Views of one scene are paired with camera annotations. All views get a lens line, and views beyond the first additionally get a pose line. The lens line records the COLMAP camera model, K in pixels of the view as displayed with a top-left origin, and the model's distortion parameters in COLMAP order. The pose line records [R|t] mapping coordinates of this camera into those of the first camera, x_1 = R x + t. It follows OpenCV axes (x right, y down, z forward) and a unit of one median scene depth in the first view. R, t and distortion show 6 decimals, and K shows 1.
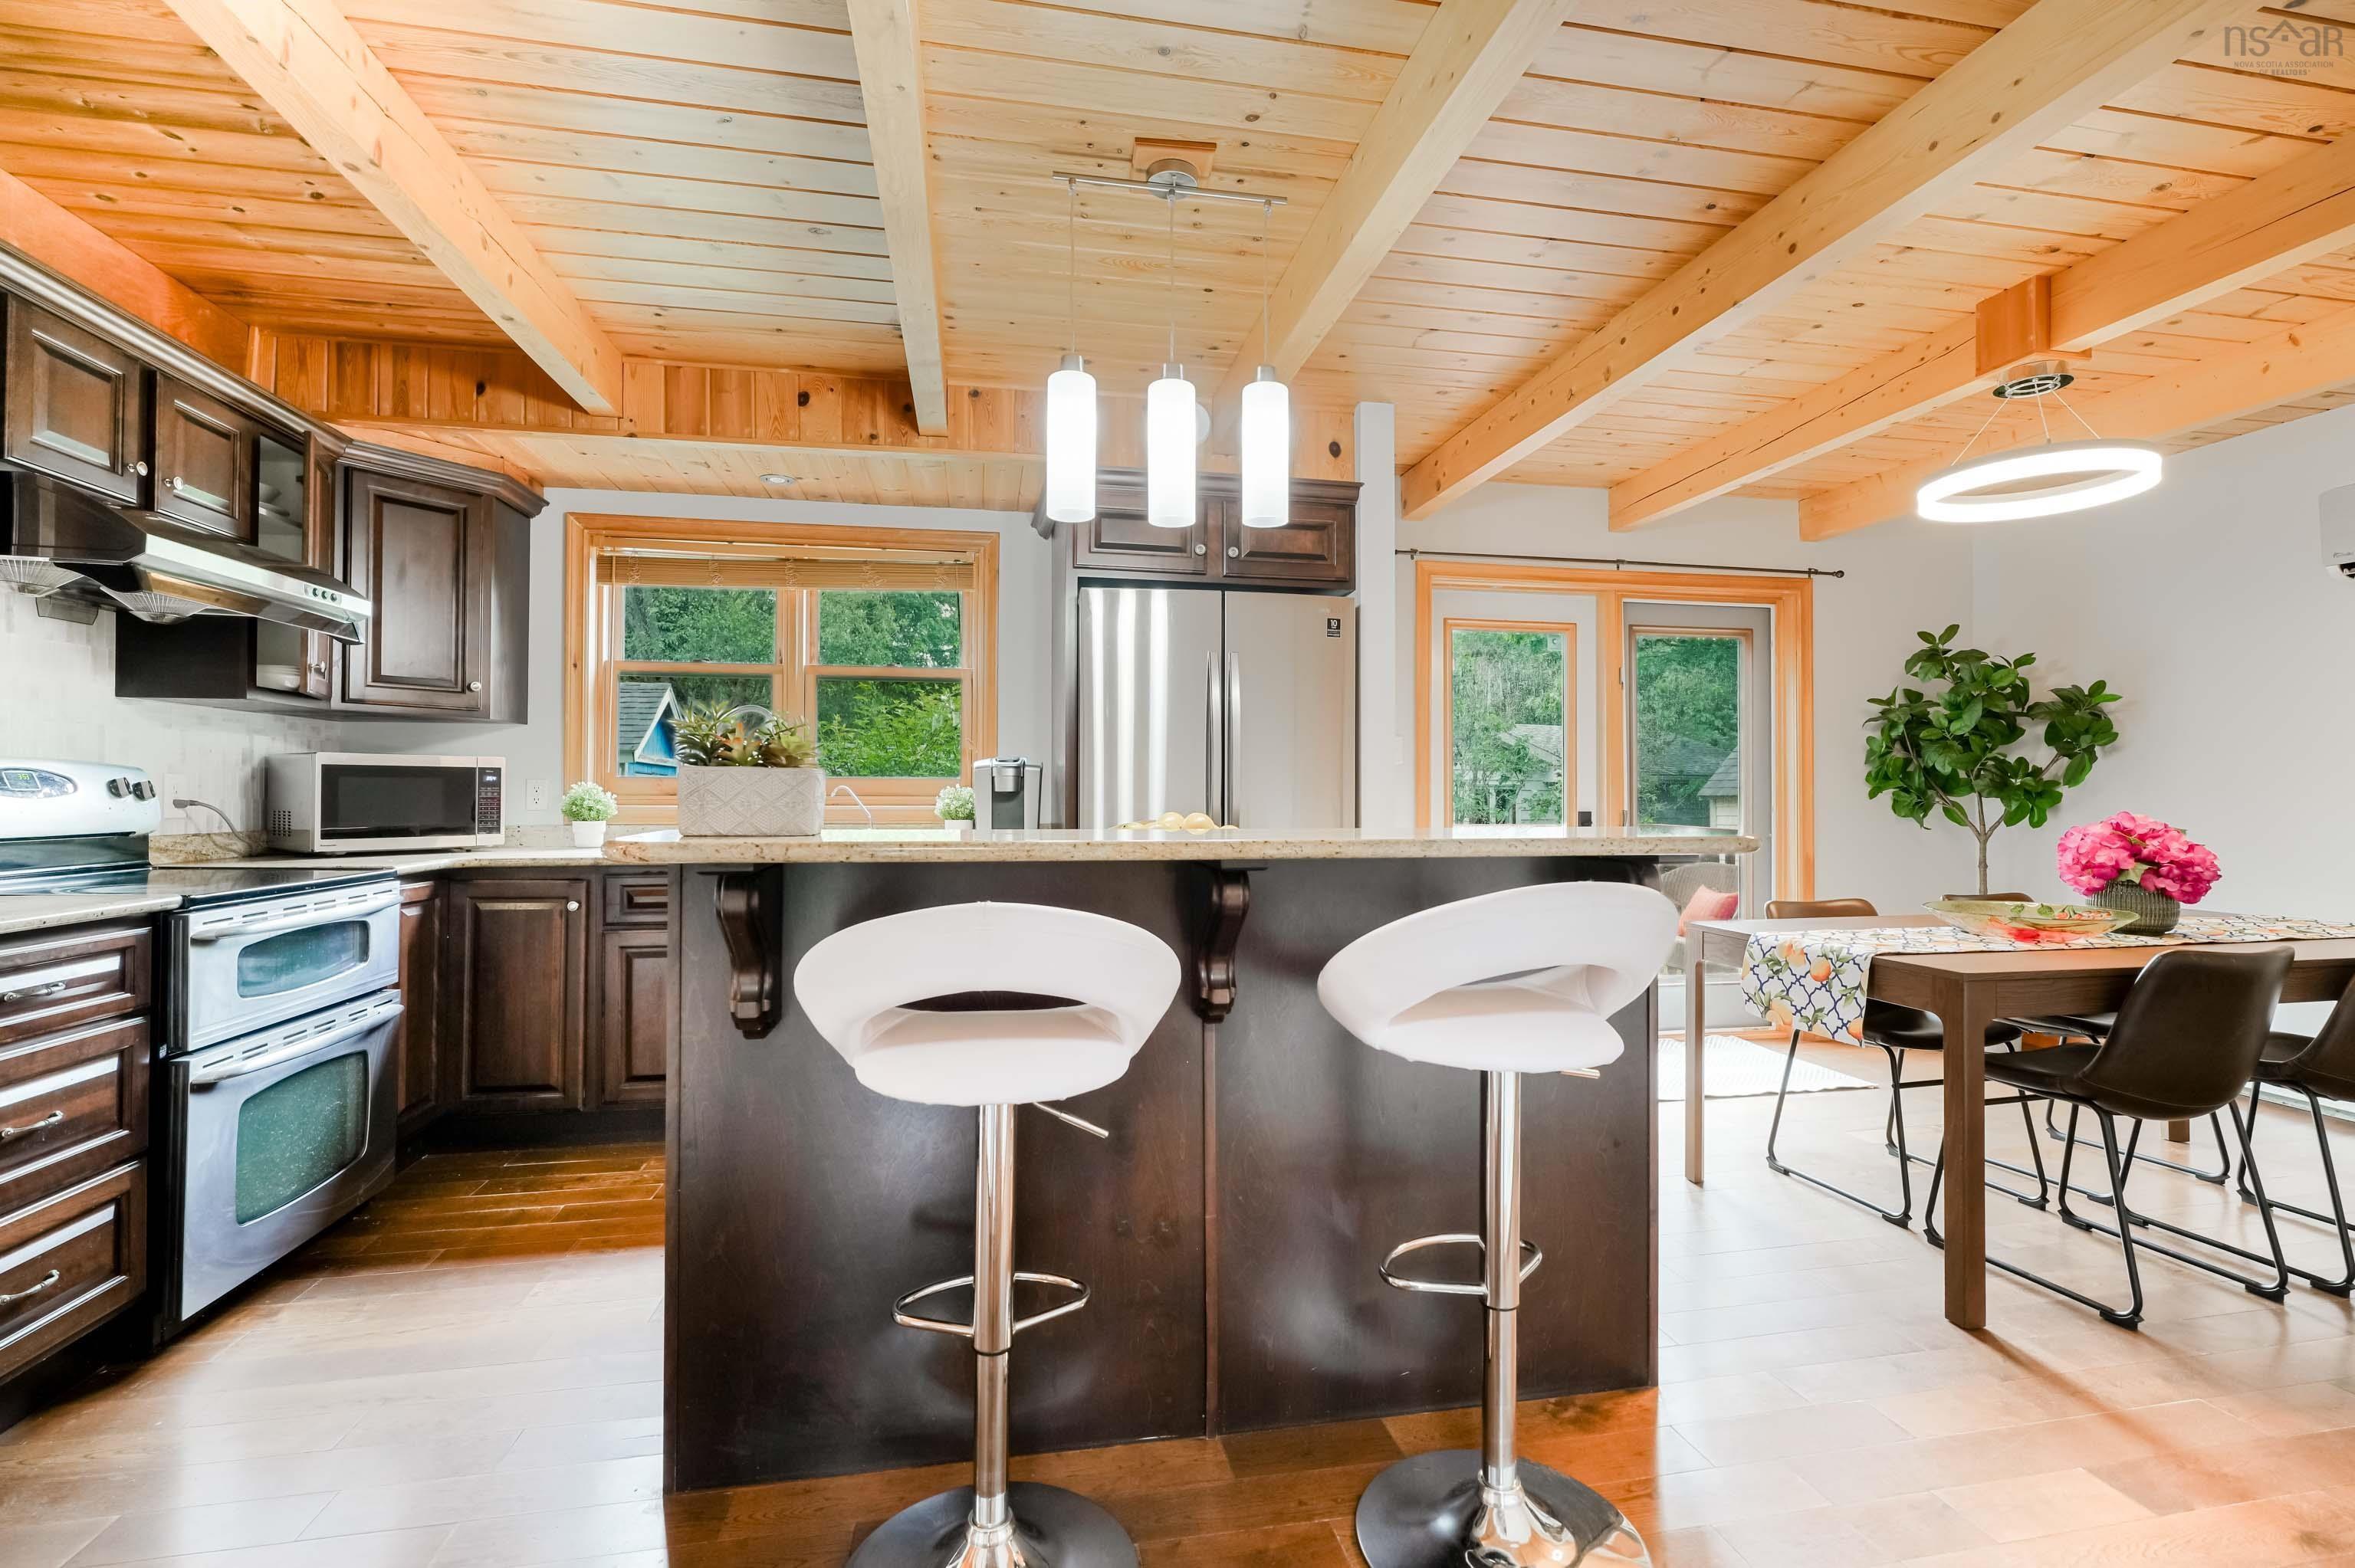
lens RADIAL K [[1039.9, 0, 1173.6], [0, 1039.9, 782.1], [0, 0, 1]] dist [-0.001437, 0.000395]
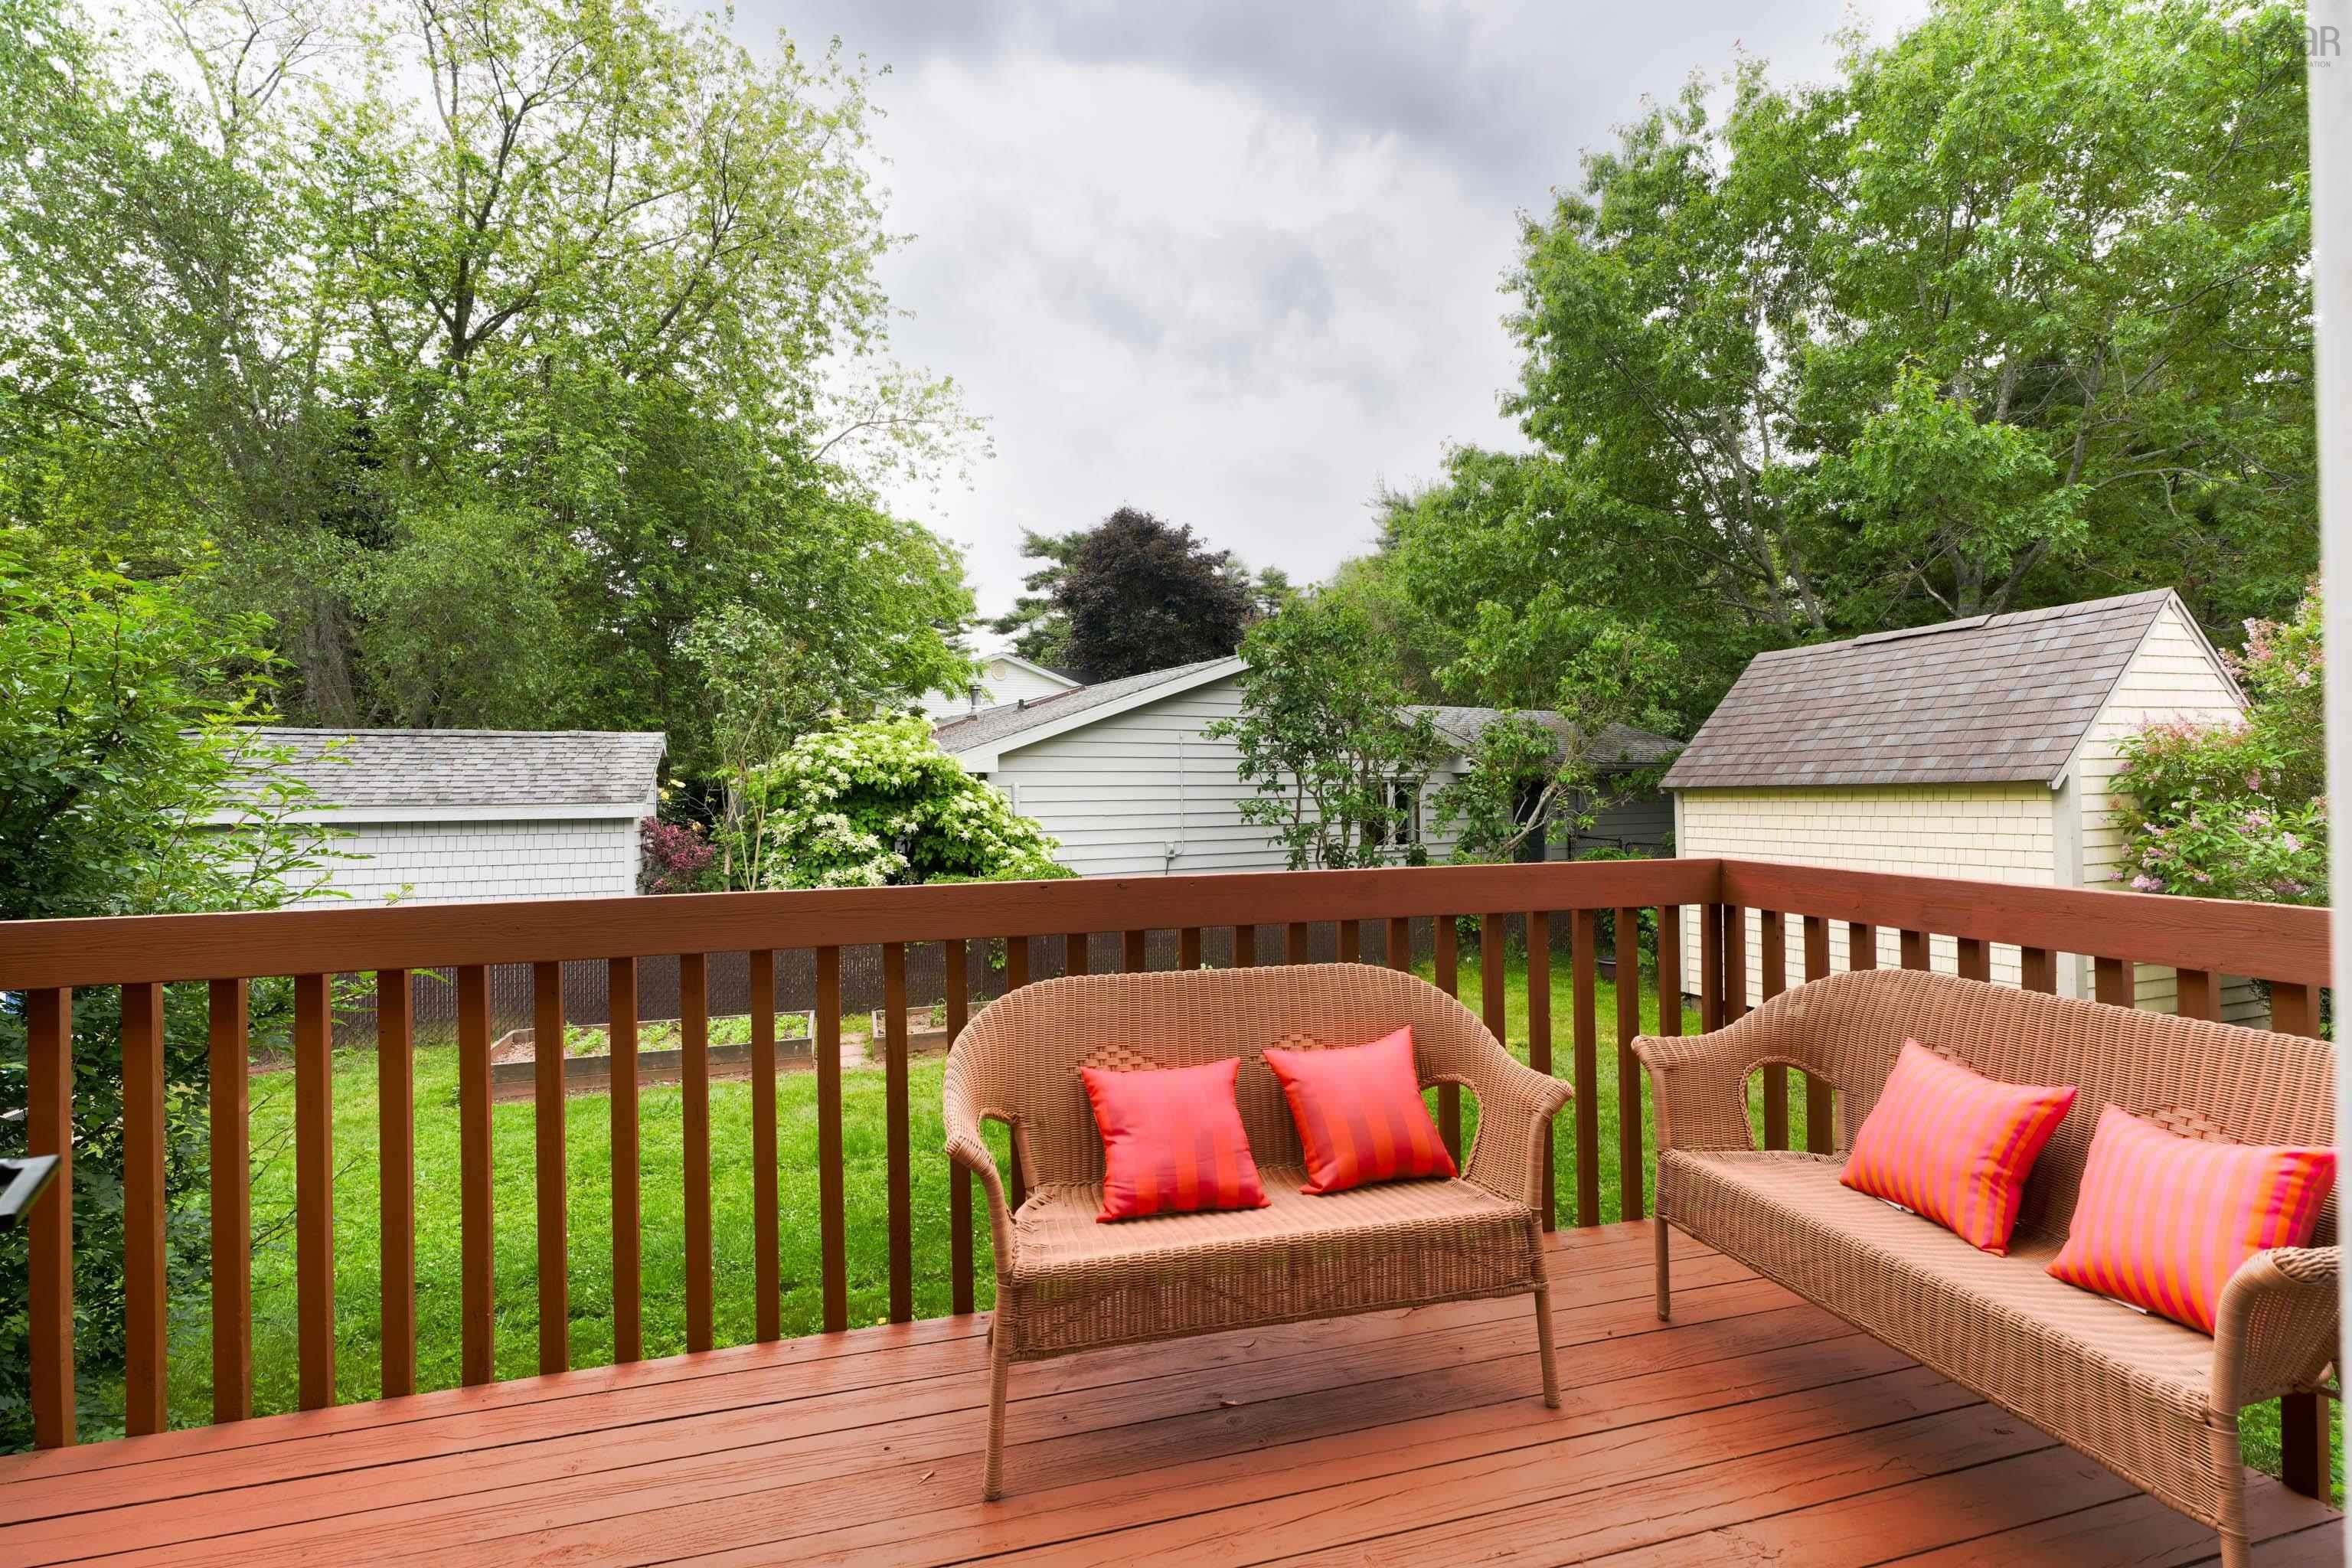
lens RADIAL K [[1038.7, 0, 1172.1], [0, 1038.7, 782.1], [0, 0, 1]] dist [-0.001437, 0.000395]
pose [[0.996851, -0.013753, 0.078096, 0.500907], [0.013577, 0.999904, 0.002788, 0.010998], [-0.078127, -0.001719, 0.996942, 1.419932]]
